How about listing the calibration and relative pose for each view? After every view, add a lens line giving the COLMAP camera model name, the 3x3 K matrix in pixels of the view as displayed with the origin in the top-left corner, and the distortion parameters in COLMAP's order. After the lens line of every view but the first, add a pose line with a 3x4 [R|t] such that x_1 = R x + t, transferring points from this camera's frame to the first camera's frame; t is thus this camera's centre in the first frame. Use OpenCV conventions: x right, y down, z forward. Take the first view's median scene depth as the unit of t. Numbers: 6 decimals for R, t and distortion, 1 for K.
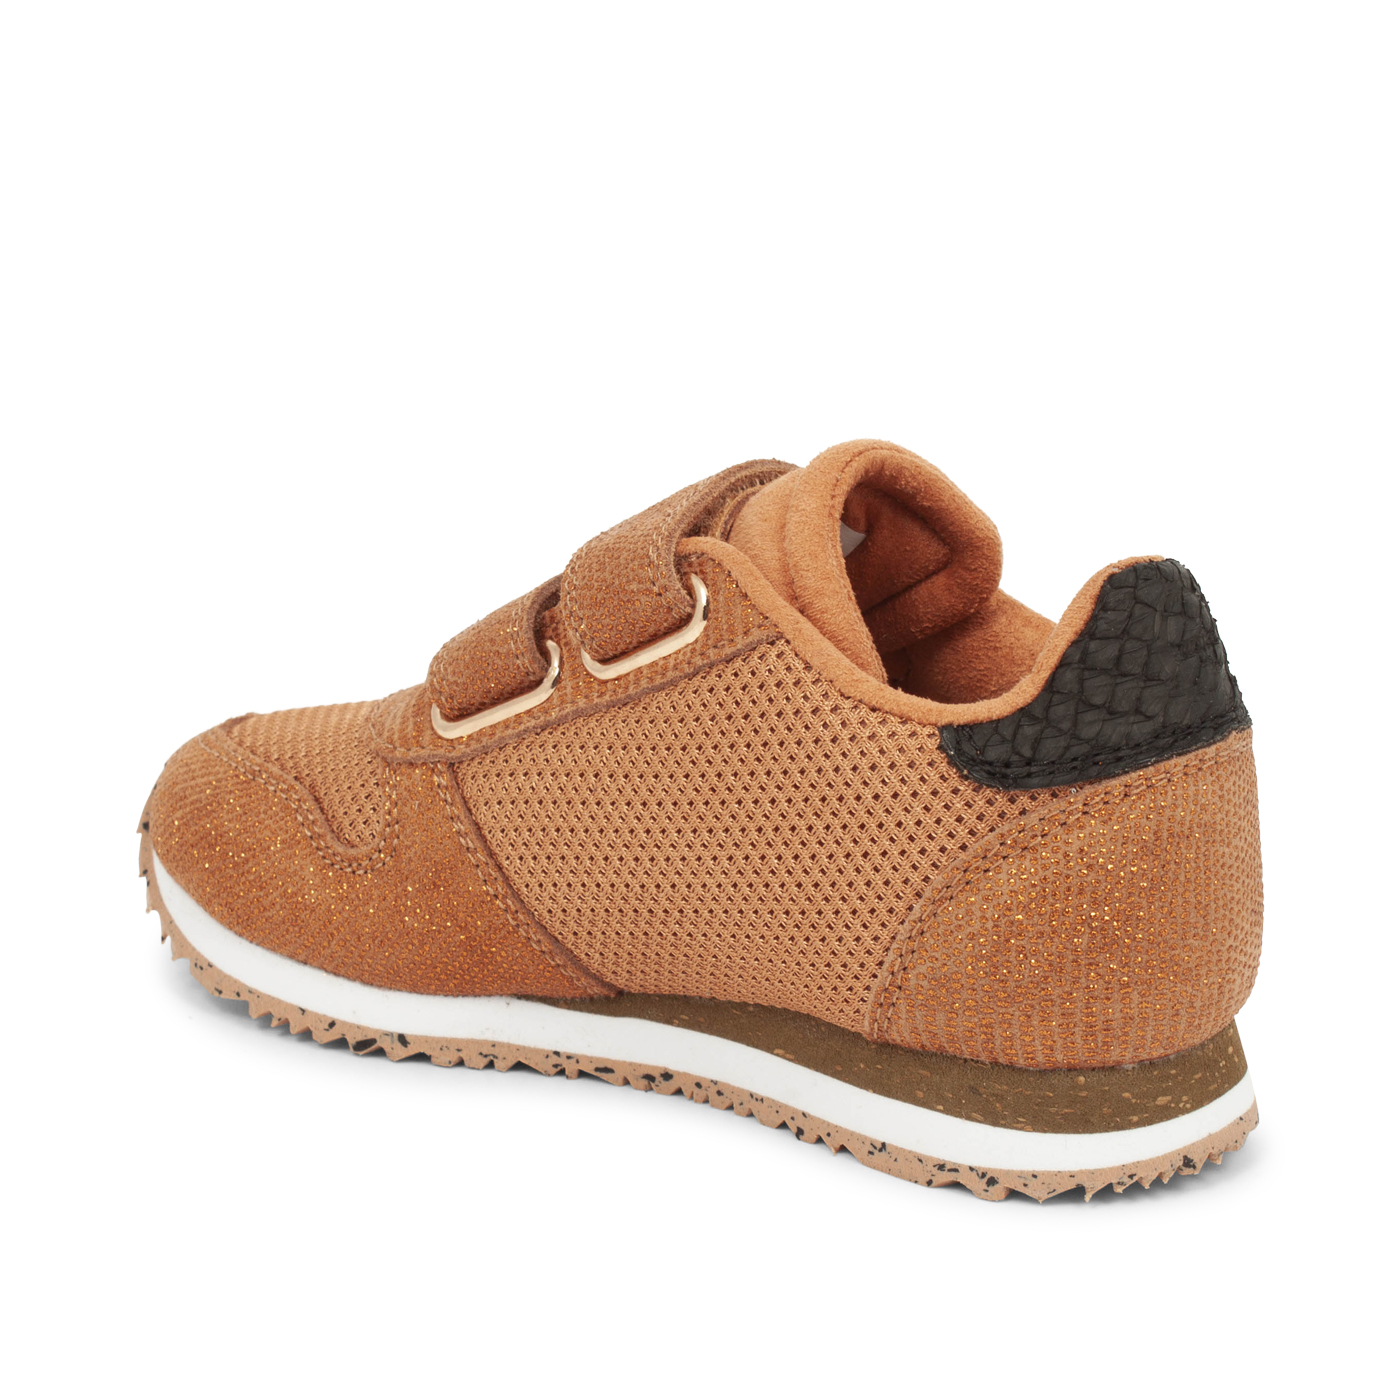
lens RADIAL K [[4400.2, 0, 715.9], [0, 4400.2, 635.6], [0, 0, 1]] dist [0.634605, 0.000000]
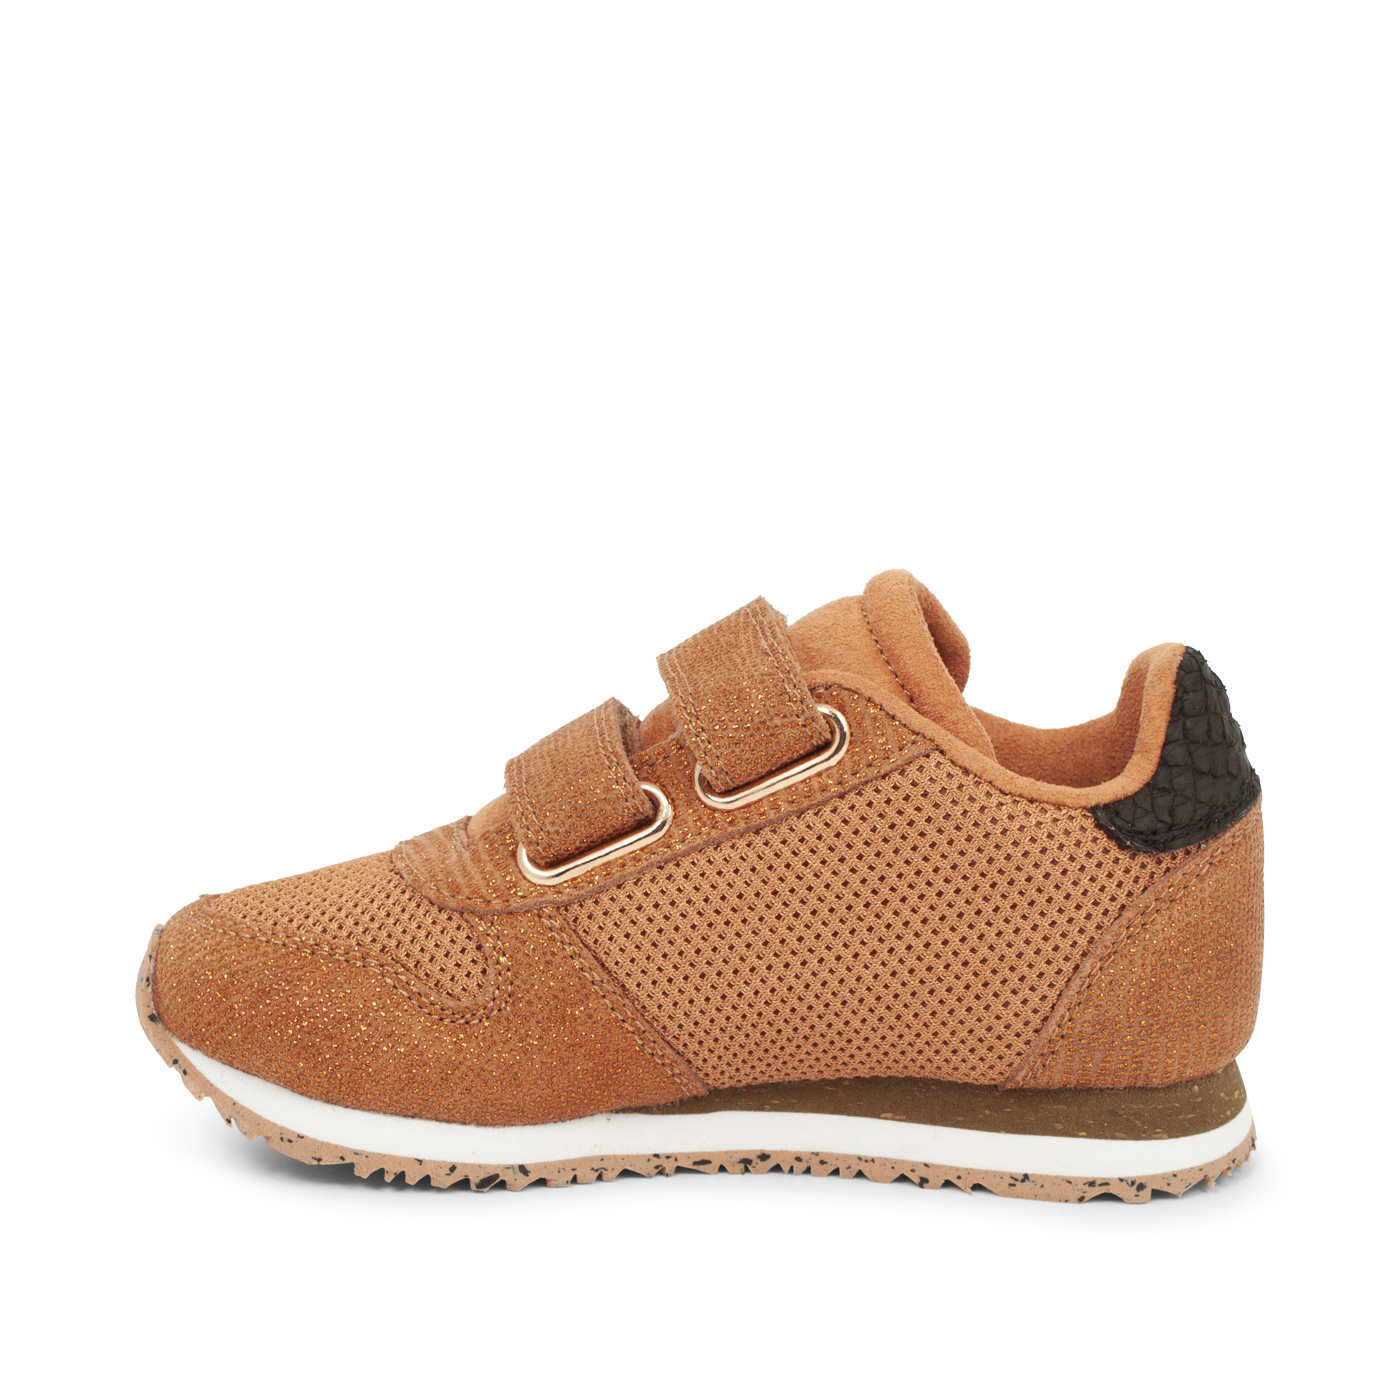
lens RADIAL K [[4400.2, 0, 674.5], [0, 4400.2, 720.6], [0, 0, 1]] dist [0.634605, 0.000000]
pose [[0.802113, -0.120385, 0.584913, -0.699185], [0.109779, 0.992503, 0.053729, -0.075084], [-0.586996, 0.021114, 0.809315, 0.115495]]
